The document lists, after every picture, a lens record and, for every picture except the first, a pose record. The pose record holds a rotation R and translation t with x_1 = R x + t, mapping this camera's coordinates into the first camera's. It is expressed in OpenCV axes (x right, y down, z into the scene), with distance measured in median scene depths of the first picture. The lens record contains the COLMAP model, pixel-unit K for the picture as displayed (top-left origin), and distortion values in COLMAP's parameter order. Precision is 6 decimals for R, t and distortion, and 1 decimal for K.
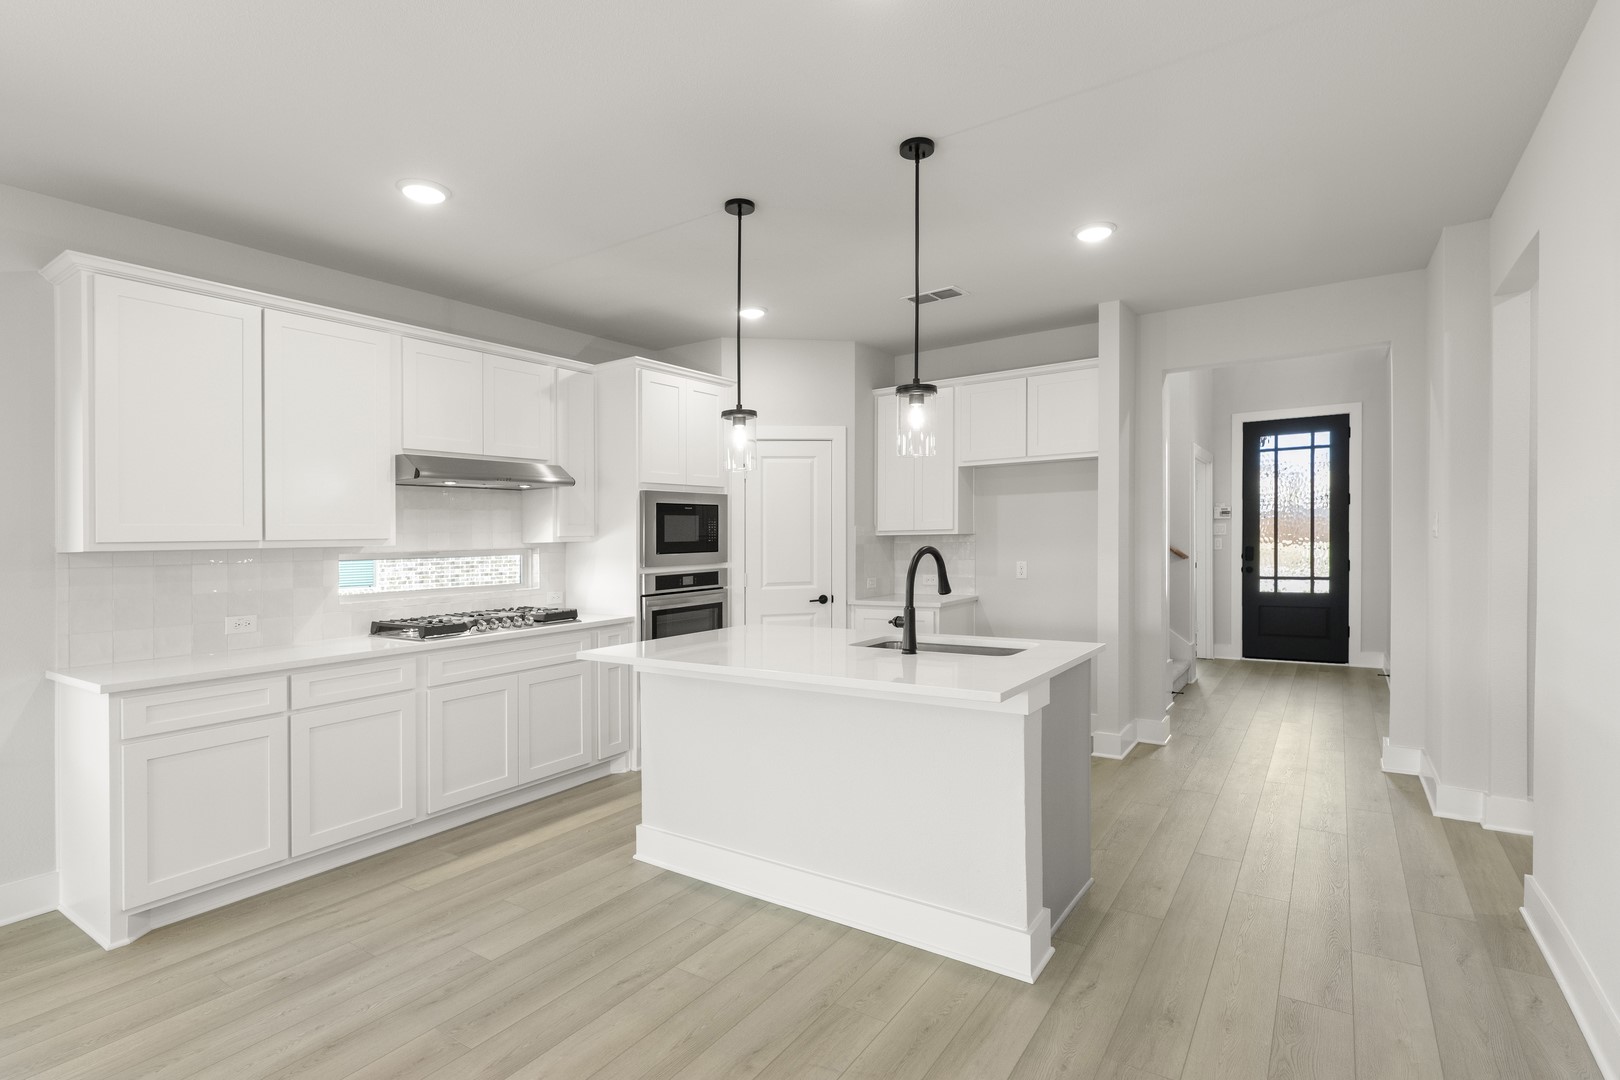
lens RADIAL K [[767.3, 0, 828.0], [0, 767.3, 555.3], [0, 0, 1]] dist [0.001229, -0.000250]
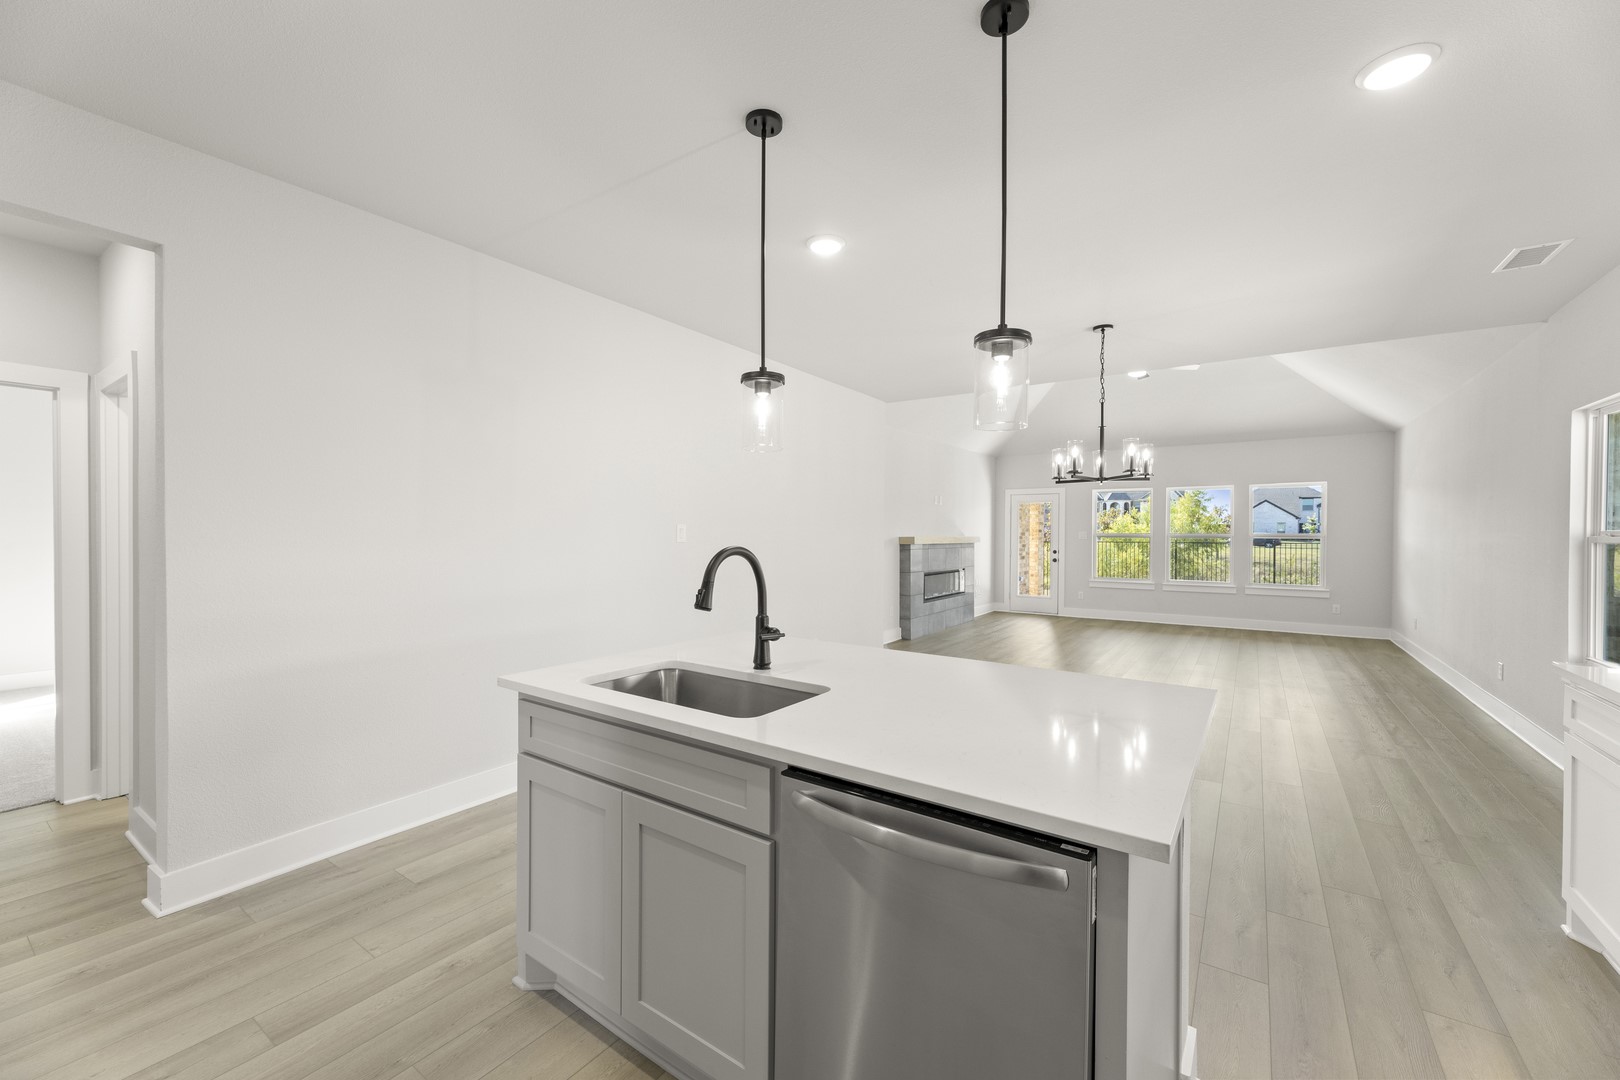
lens RADIAL K [[642.2, 0, 824.0], [0, 642.2, 541.3], [0, 0, 1]] dist [0.017699, 0.000044]
pose [[-0.999844, 0.016882, 0.005285, 0.012063], [0.017053, 0.999269, 0.034215, -0.023805], [-0.004704, 0.034300, -0.999401, 1.045256]]
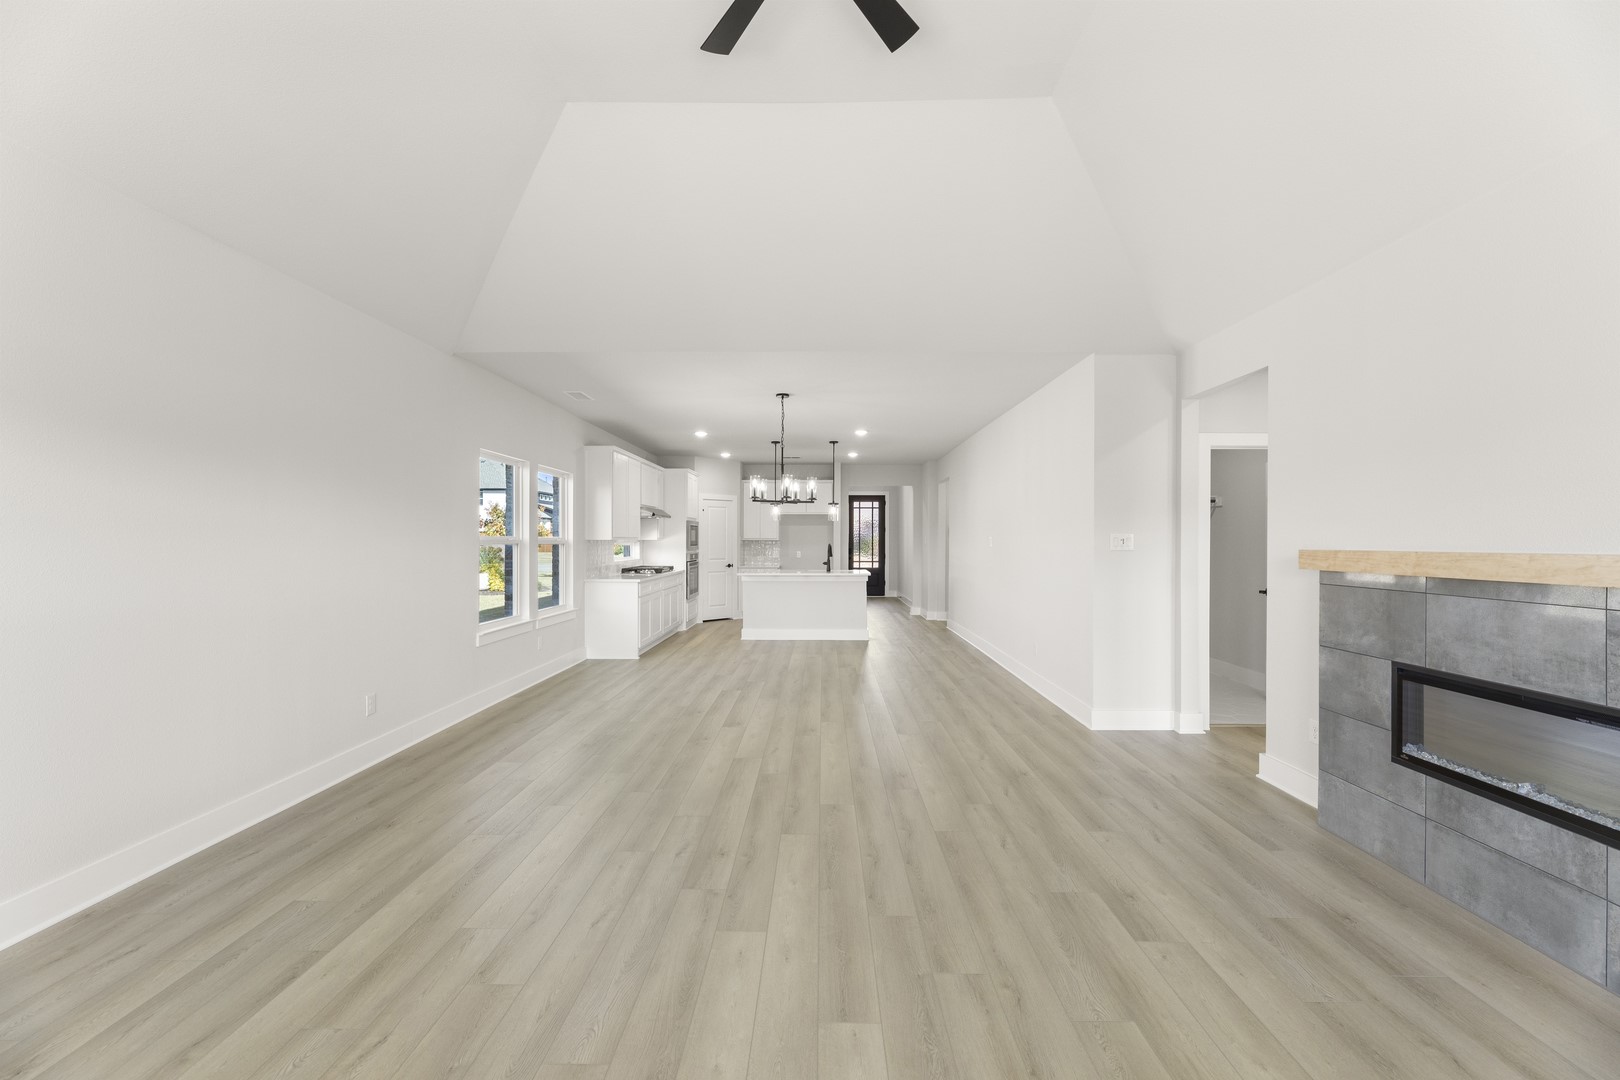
lens RADIAL K [[642.4, 0, 813.3], [0, 642.4, 545.5], [0, 0, 1]] dist [0.002014, 0.000206]
pose [[0.842390, 0.019064, 0.538531, -1.023045], [-0.008113, 0.999709, -0.022698, 0.043126], [-0.538807, 0.014752, 0.842300, -1.006715]]
